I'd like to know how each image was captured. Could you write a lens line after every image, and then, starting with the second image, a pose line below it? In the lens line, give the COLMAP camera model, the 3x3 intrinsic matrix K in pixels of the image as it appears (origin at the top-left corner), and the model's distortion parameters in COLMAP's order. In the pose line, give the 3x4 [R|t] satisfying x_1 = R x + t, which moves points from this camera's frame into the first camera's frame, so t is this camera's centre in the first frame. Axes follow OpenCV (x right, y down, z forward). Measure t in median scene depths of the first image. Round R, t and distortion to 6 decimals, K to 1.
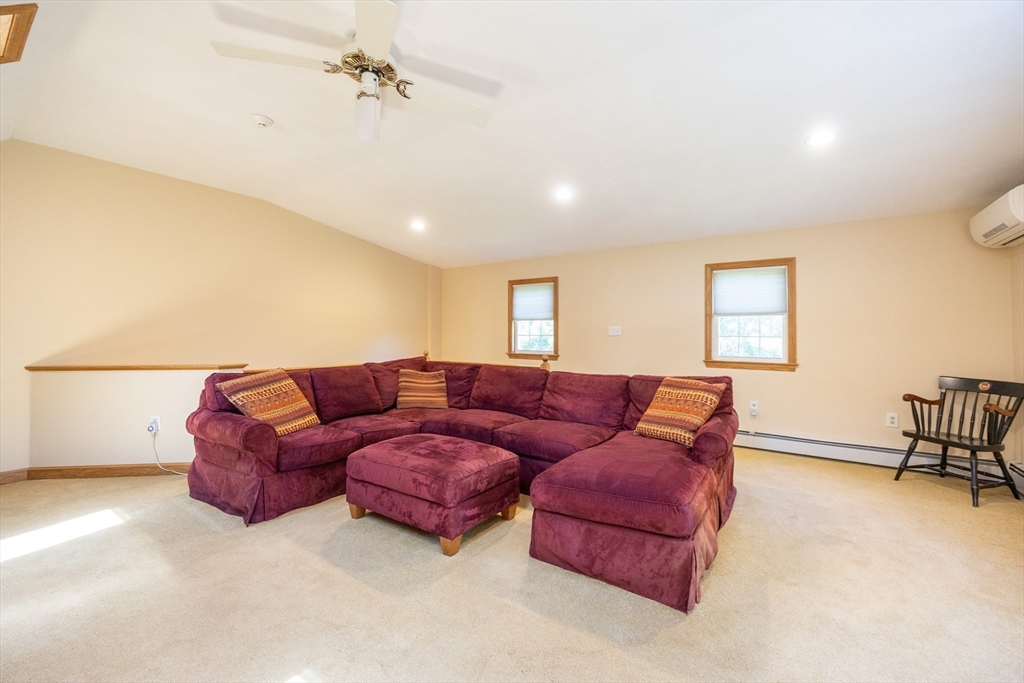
lens RADIAL K [[393.0, 0, 513.6], [0, 393.0, 341.9], [0, 0, 1]] dist [0.000680, 0.000251]
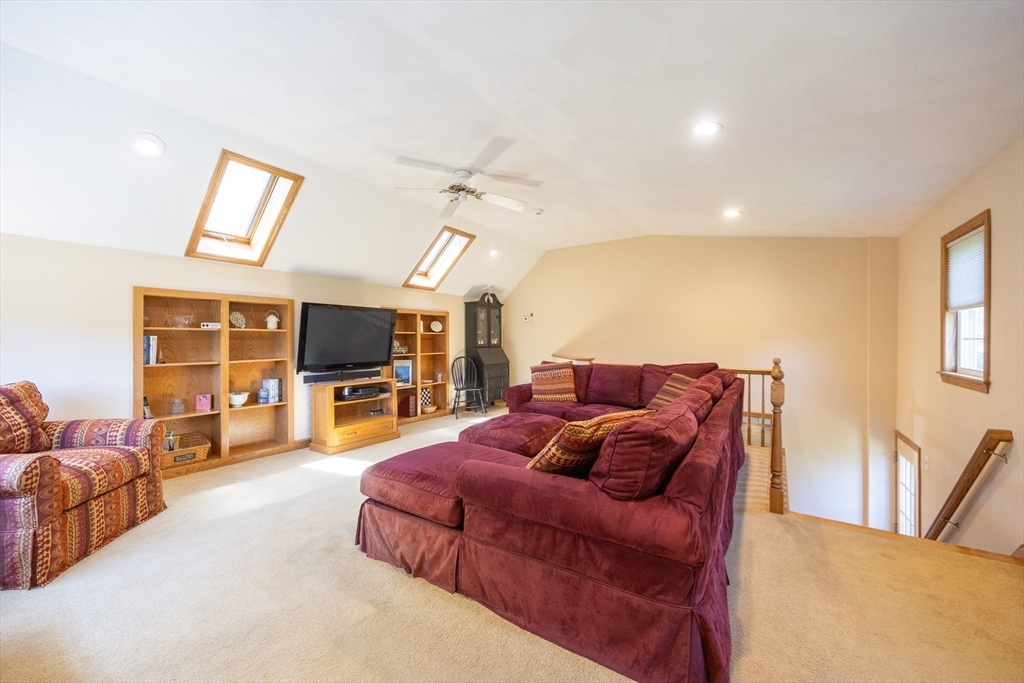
lens RADIAL K [[393.0, 0, 513.6], [0, 393.0, 341.9], [0, 0, 1]] dist [0.000680, 0.000251]
pose [[0.001163, 0.003221, -0.999994, 0.723820], [-0.014541, 0.999889, 0.003204, -0.008605], [0.999894, 0.014537, 0.001210, 0.577264]]
